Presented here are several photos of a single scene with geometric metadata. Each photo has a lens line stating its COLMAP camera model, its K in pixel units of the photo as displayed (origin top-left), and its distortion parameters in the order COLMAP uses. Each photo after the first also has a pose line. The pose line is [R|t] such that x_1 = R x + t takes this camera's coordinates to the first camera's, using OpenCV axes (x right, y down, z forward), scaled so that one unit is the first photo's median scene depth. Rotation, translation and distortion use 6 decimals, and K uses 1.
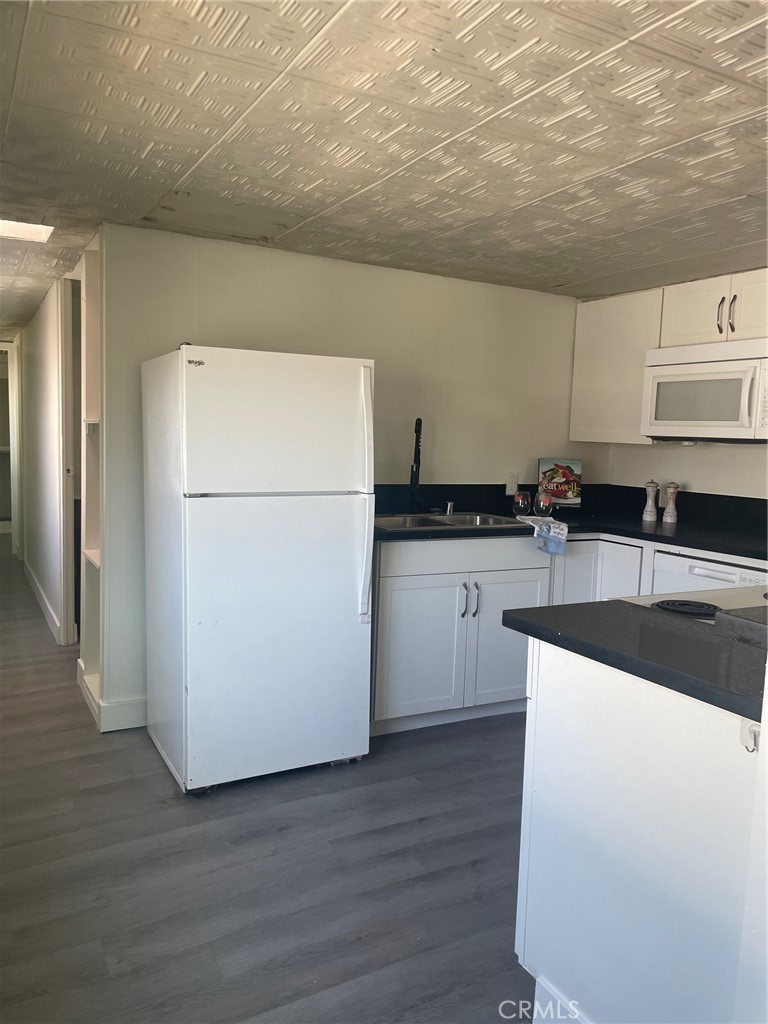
lens RADIAL K [[787.9, 0, 384.0], [0, 787.9, 512.0], [0, 0, 1]] dist [0.062222, -0.003024]
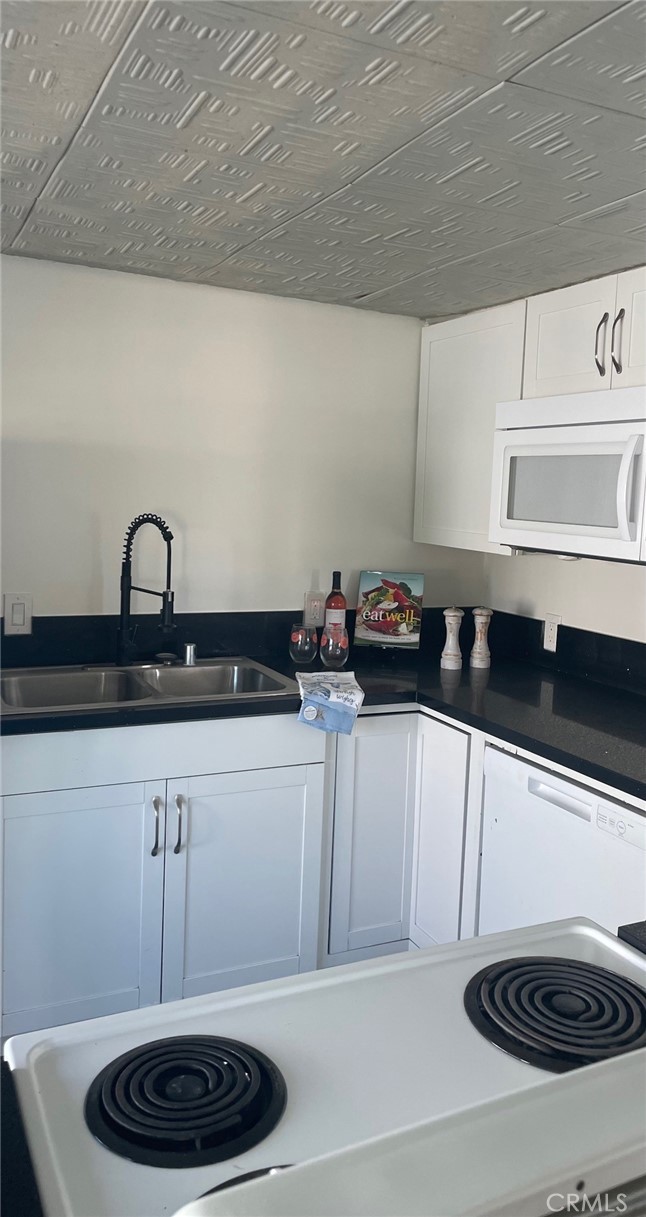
lens RADIAL K [[929.6, 0, 352.9], [0, 929.6, 612.0], [0, 0, 1]] dist [0.045950, -0.000604]
pose [[0.999709, 0.009394, -0.022222, 0.235047], [-0.008792, 0.999597, 0.026998, -0.061587], [0.022467, -0.026795, 0.999388, 0.278768]]
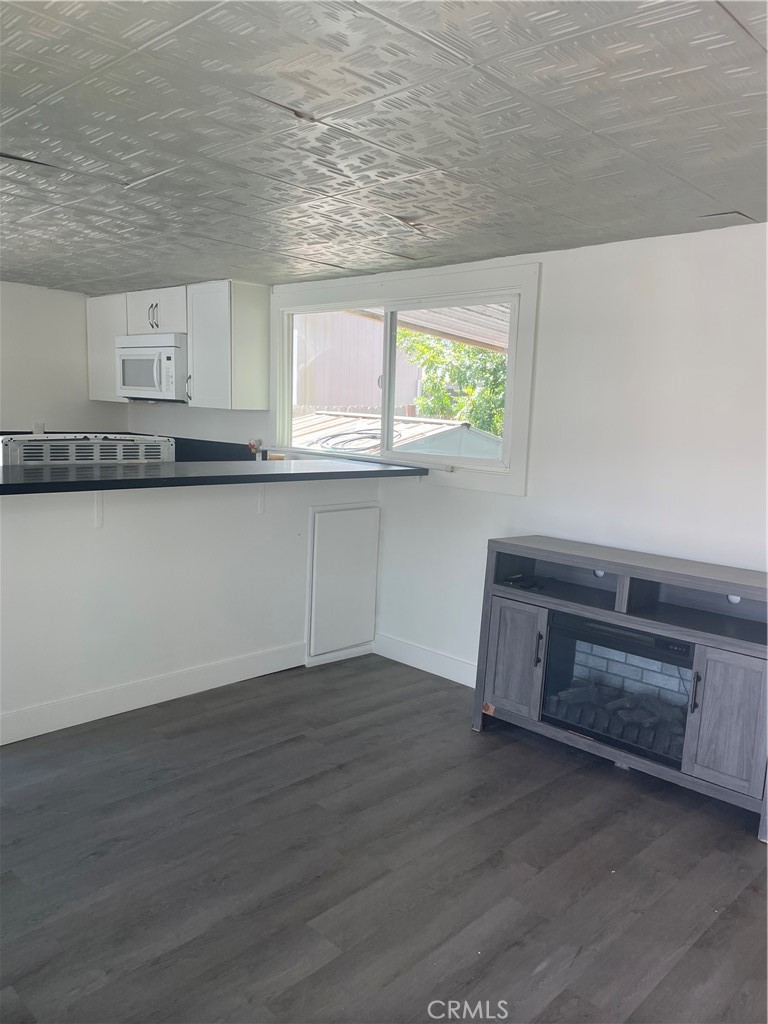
lens RADIAL K [[787.9, 0, 384.0], [0, 787.9, 512.0], [0, 0, 1]] dist [0.062222, -0.003024]
pose [[0.952901, -0.036883, 0.301030, 0.344131], [0.025606, 0.998818, 0.041324, 0.065741], [-0.302198, -0.031670, 0.952719, -0.521041]]
